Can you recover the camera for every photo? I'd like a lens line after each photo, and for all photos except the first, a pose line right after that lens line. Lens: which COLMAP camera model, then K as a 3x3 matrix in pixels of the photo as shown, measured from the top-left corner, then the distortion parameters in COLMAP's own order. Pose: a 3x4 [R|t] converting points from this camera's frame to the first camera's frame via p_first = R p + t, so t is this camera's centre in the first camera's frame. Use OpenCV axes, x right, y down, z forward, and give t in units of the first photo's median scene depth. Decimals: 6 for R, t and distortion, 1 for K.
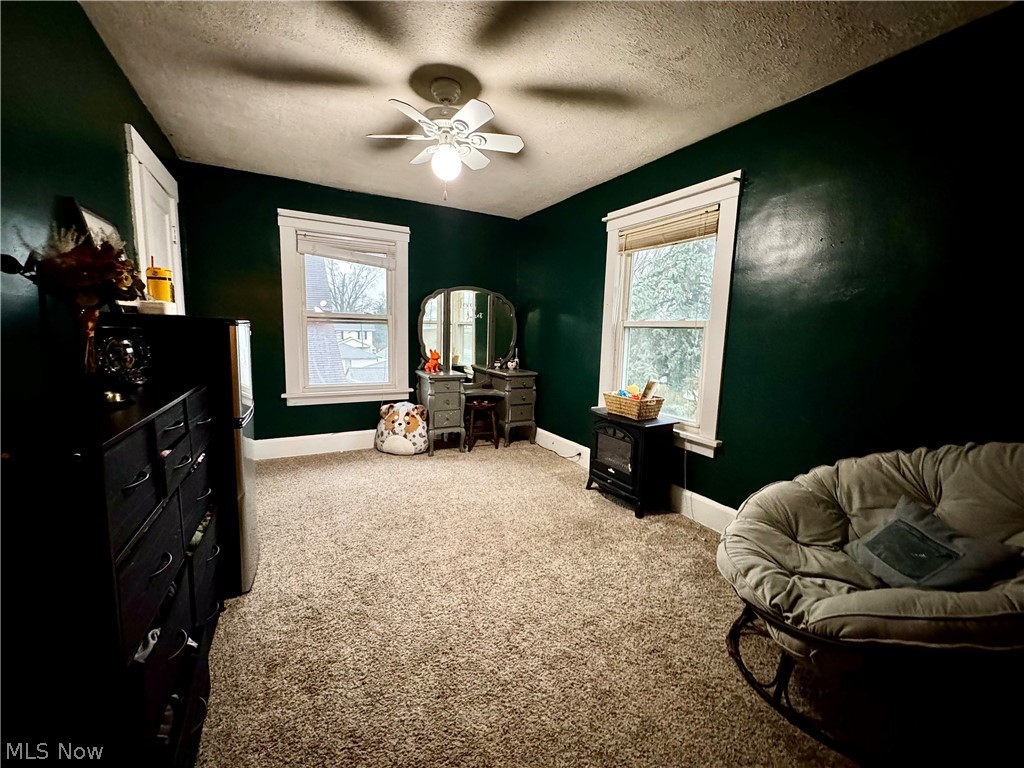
lens RADIAL K [[409.4, 0, 512.0], [0, 409.4, 384.0], [0, 0, 1]] dist [-0.005670, 0.000414]
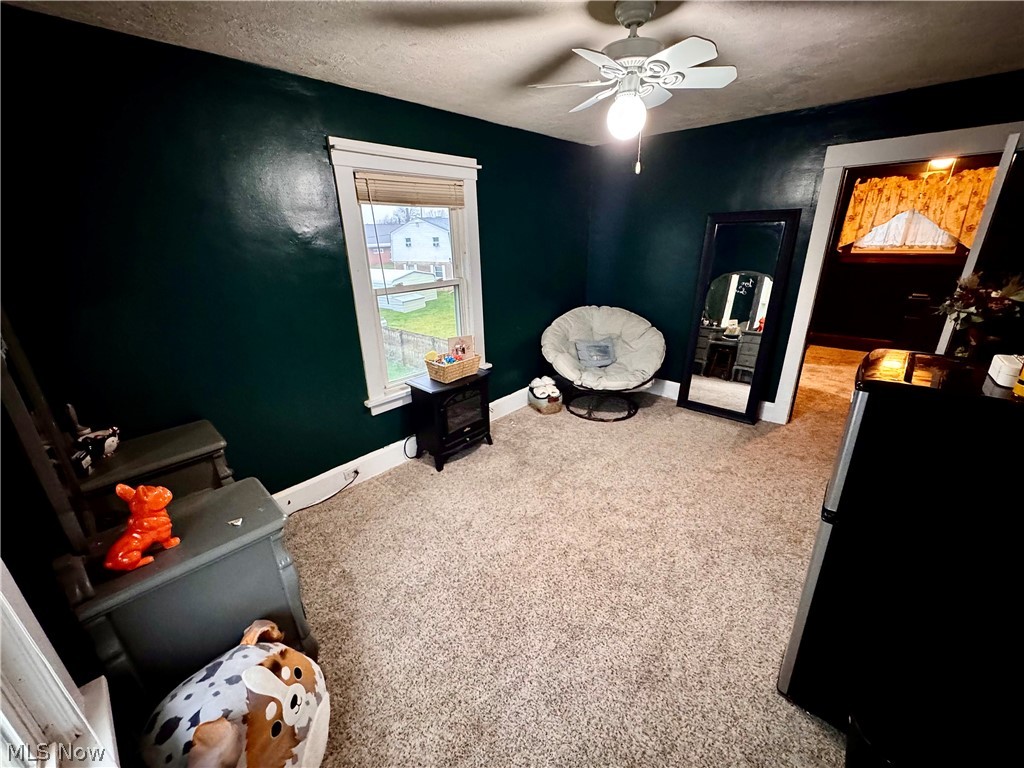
lens RADIAL K [[409.4, 0, 512.0], [0, 409.4, 384.0], [0, 0, 1]] dist [-0.005670, 0.000414]
pose [[-0.329206, -0.348897, 0.877436, -0.696809], [0.132460, 0.902982, 0.408752, -0.319134], [-0.934921, 0.250789, -0.251052, 1.124784]]
